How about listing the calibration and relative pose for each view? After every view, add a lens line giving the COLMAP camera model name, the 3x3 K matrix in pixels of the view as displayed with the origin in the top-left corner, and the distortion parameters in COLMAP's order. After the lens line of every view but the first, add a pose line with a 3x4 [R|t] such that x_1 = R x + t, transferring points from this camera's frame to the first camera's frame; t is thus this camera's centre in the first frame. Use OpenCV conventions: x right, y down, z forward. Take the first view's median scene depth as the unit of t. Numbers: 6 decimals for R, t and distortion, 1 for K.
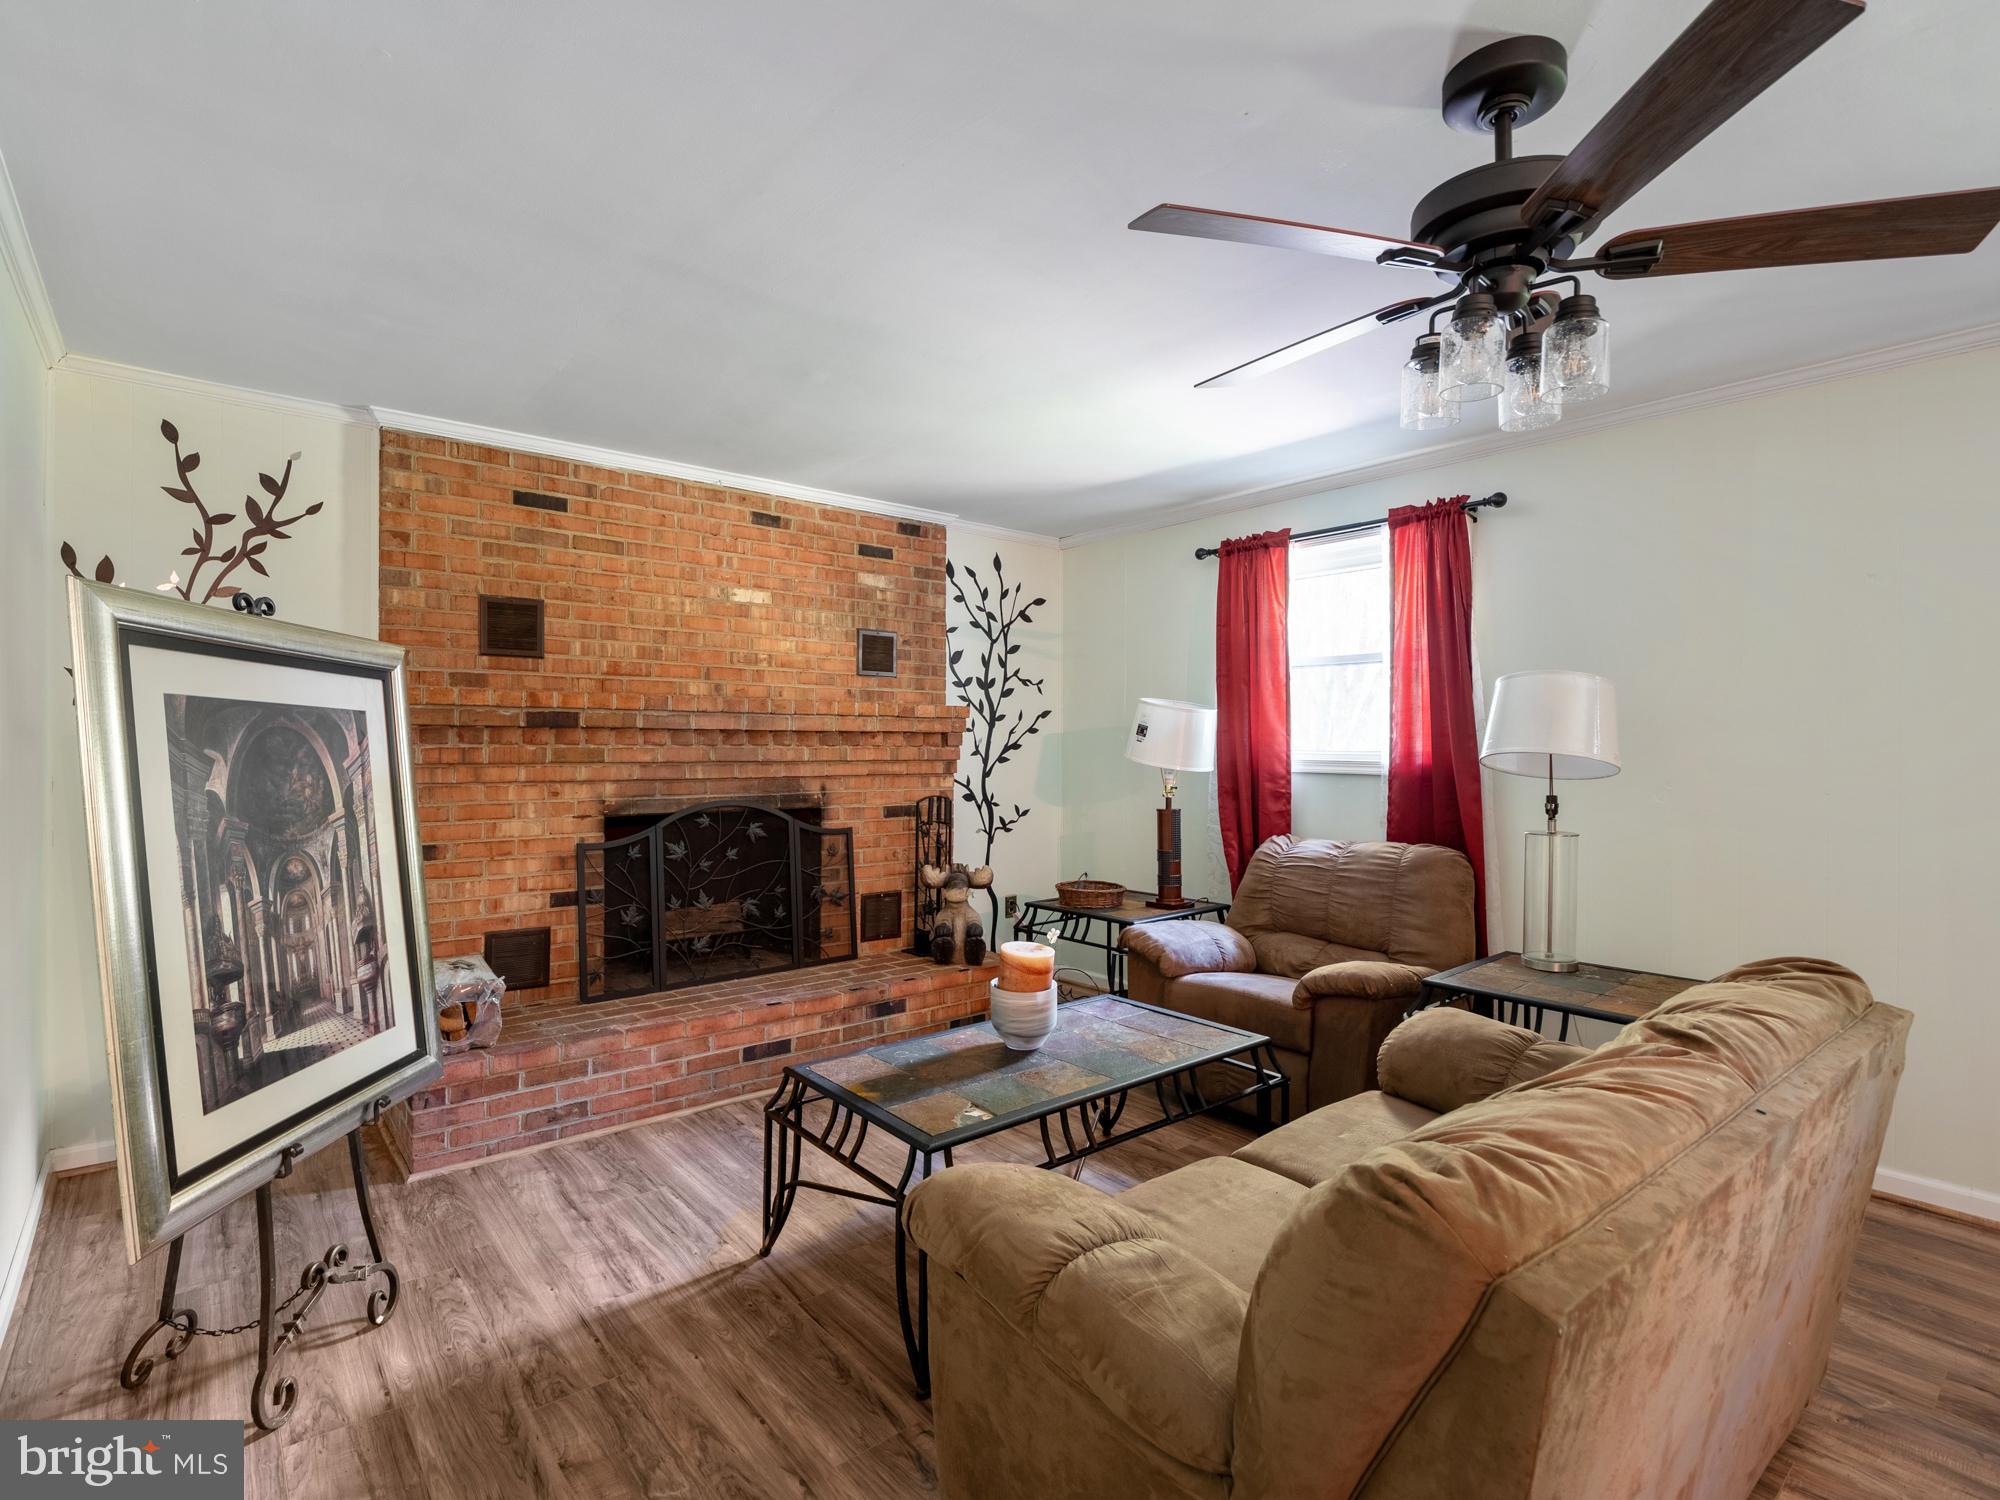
lens RADIAL K [[985.5, 0, 997.2], [0, 985.5, 746.9], [0, 0, 1]] dist [-0.010677, -0.002757]
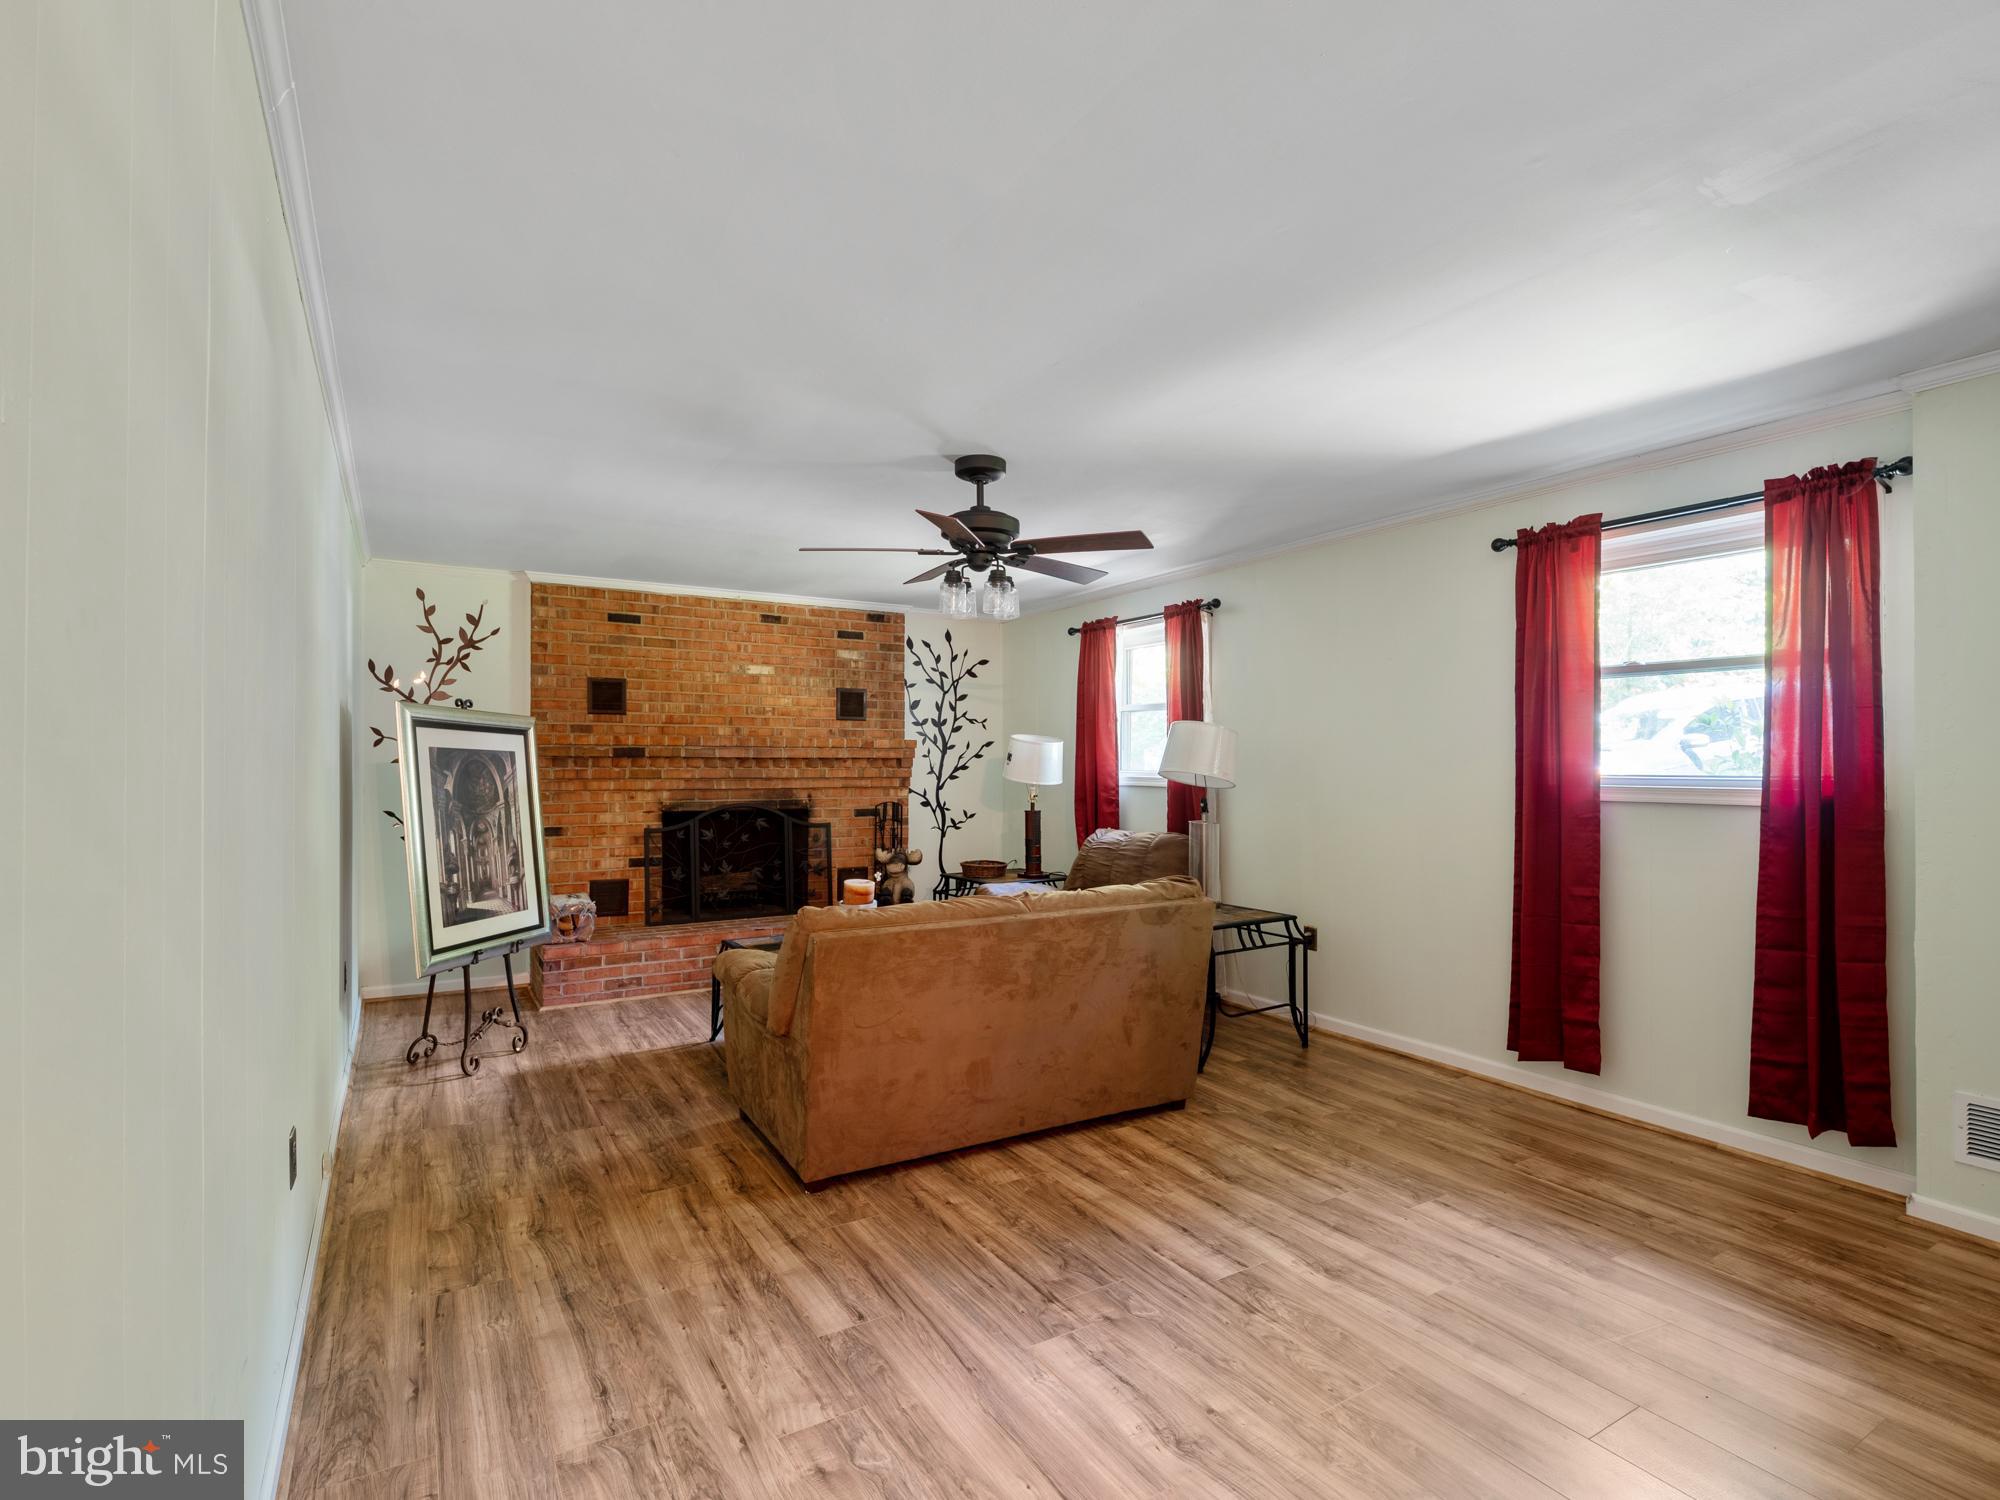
lens RADIAL K [[985.5, 0, 999.8], [0, 985.5, 758.7], [0, 0, 1]] dist [-0.010677, -0.002757]
pose [[0.988932, -0.003559, -0.148326, 0.396816], [0.002319, 0.999961, -0.008536, -0.001649], [0.148351, 0.008097, 0.988902, -0.525014]]
